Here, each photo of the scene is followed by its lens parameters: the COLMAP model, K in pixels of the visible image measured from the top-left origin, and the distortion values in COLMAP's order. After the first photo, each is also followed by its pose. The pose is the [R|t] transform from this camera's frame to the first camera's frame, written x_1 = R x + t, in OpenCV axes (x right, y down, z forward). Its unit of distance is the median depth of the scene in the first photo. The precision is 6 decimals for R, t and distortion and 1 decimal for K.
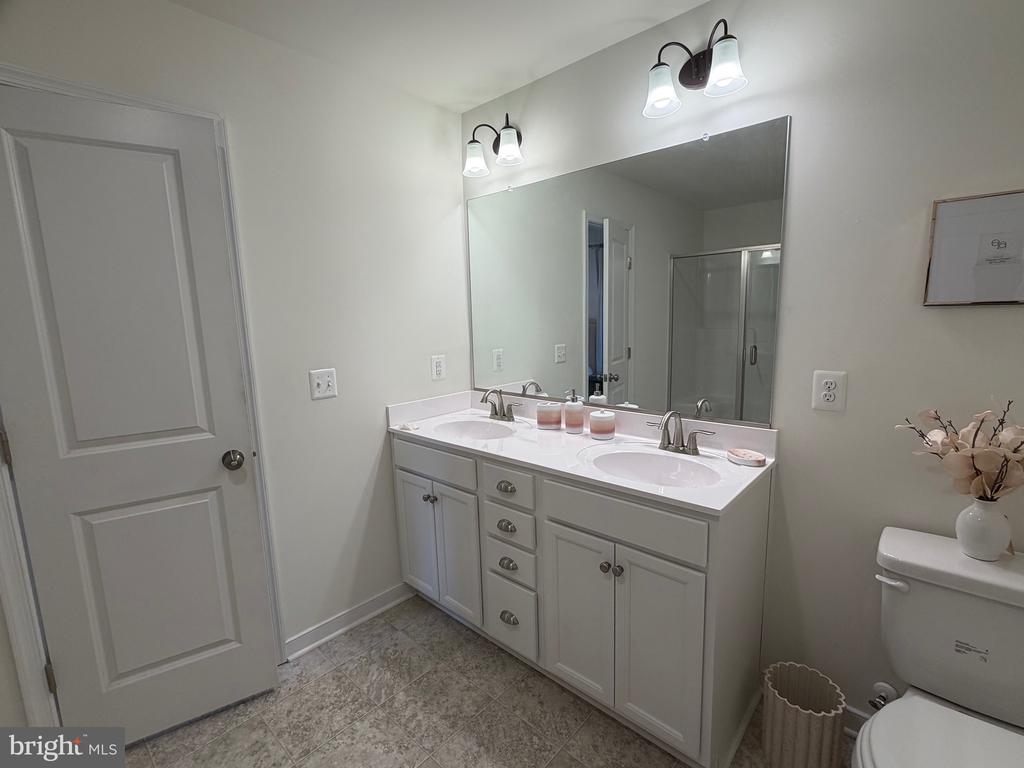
lens RADIAL K [[474.7, 0, 512.1], [0, 474.7, 382.4], [0, 0, 1]] dist [-0.000096, 0.000117]
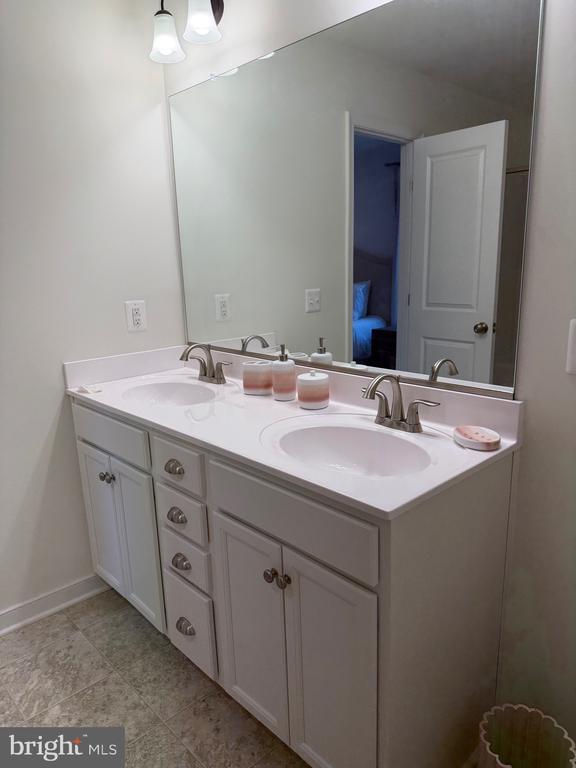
lens RADIAL K [[543.8, 0, 287.2], [0, 543.8, 387.5], [0, 0, 1]] dist [0.041472, -0.049658]
pose [[0.996788, 0.013963, -0.078858, 0.224381], [-0.006770, 0.995851, 0.090748, 0.004776], [0.079798, -0.089923, 0.992747, 0.118131]]
